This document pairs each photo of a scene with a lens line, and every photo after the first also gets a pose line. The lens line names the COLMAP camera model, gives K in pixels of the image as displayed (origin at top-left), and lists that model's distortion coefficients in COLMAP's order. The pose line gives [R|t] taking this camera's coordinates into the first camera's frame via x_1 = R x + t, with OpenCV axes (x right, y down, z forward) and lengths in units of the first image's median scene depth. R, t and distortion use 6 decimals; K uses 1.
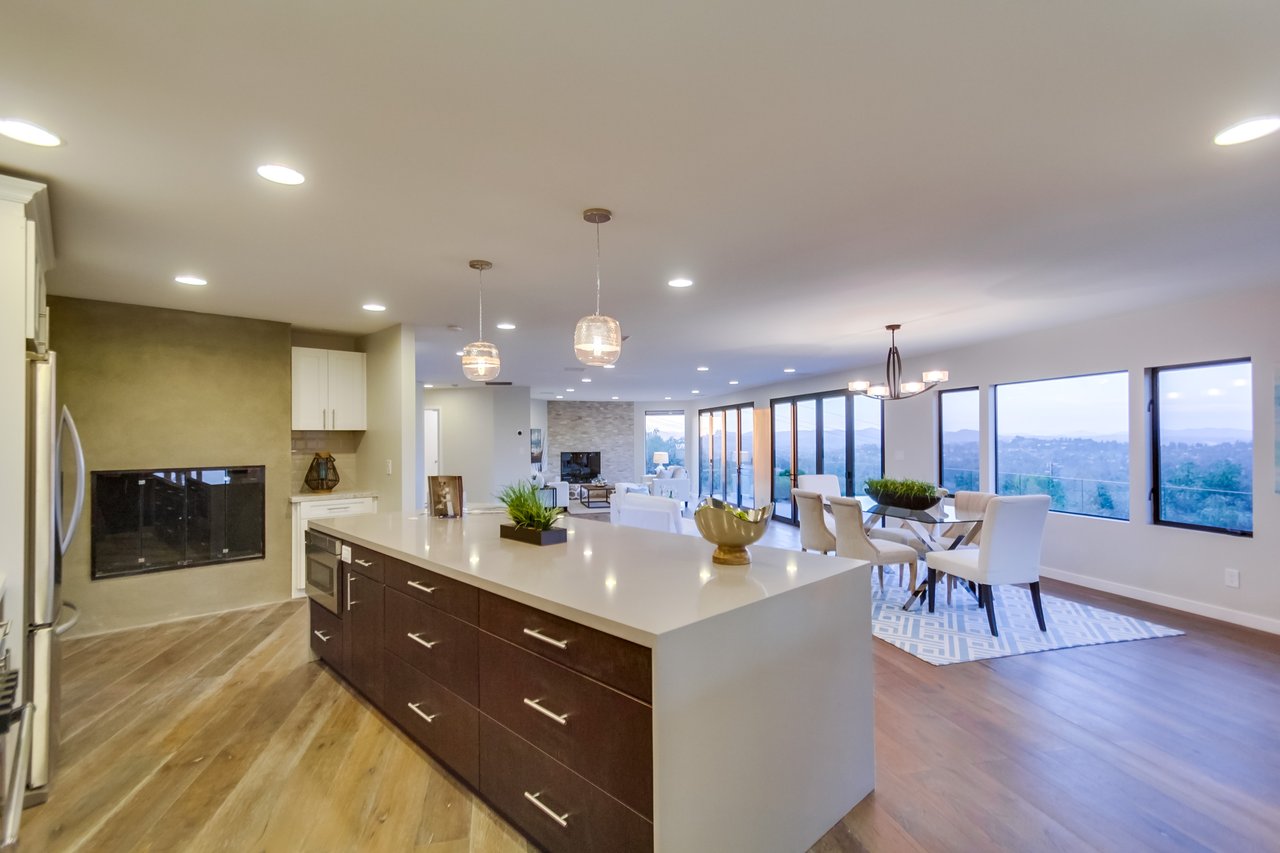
lens RADIAL K [[582.9, 0, 632.9], [0, 582.9, 430.3], [0, 0, 1]] dist [0.005305, 0.000166]
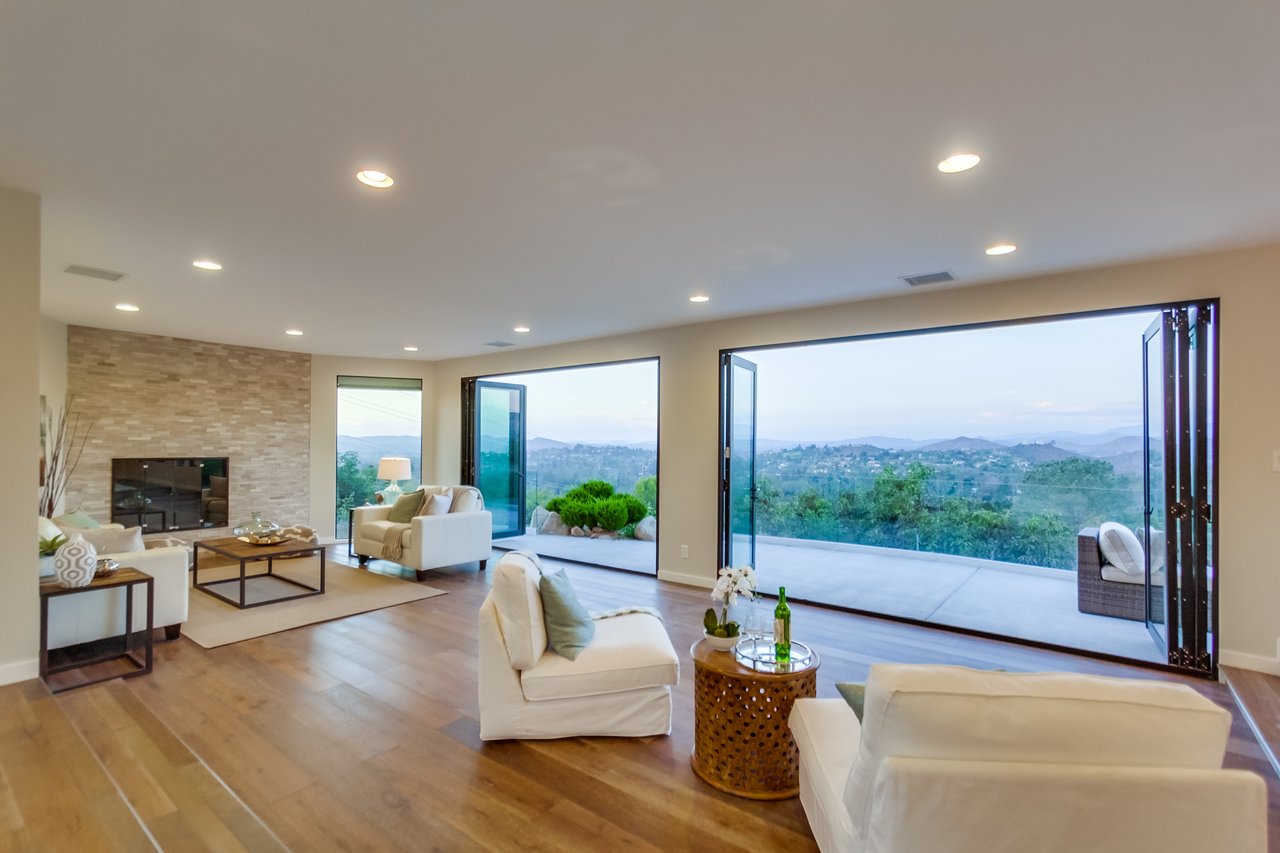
lens RADIAL K [[582.9, 0, 641.4], [0, 582.9, 432.9], [0, 0, 1]] dist [0.005305, 0.000166]
pose [[0.771246, 0.023881, 0.636090, -0.097839], [-0.020601, 0.999709, -0.012555, 0.017537], [-0.636204, -0.003421, 0.771513, 0.453309]]
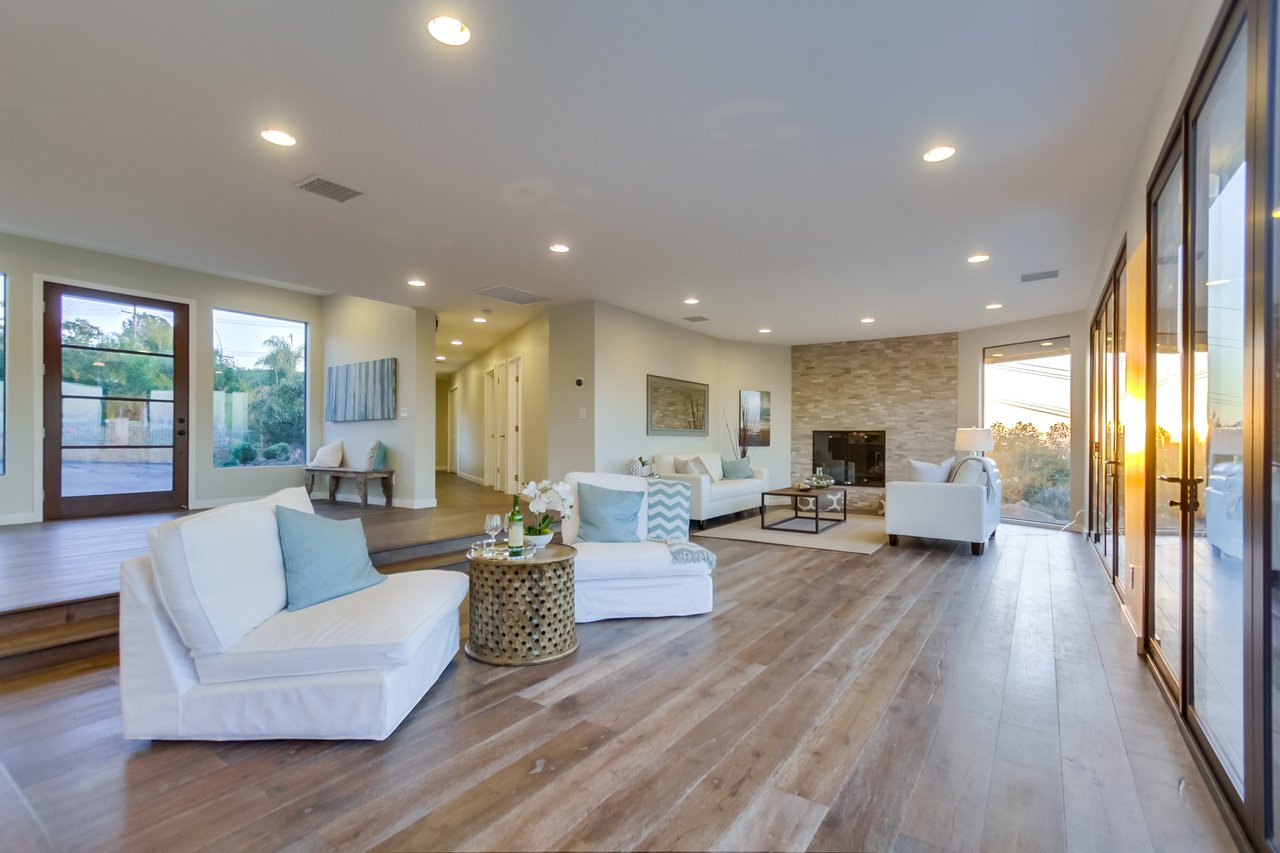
lens RADIAL K [[582.9, 0, 641.7], [0, 582.9, 434.5], [0, 0, 1]] dist [0.005305, 0.000166]
pose [[0.679686, 0.005456, -0.733483, 0.192404], [-0.000308, 0.999974, 0.007153, 0.036941], [0.733503, -0.004636, 0.679671, 0.462359]]
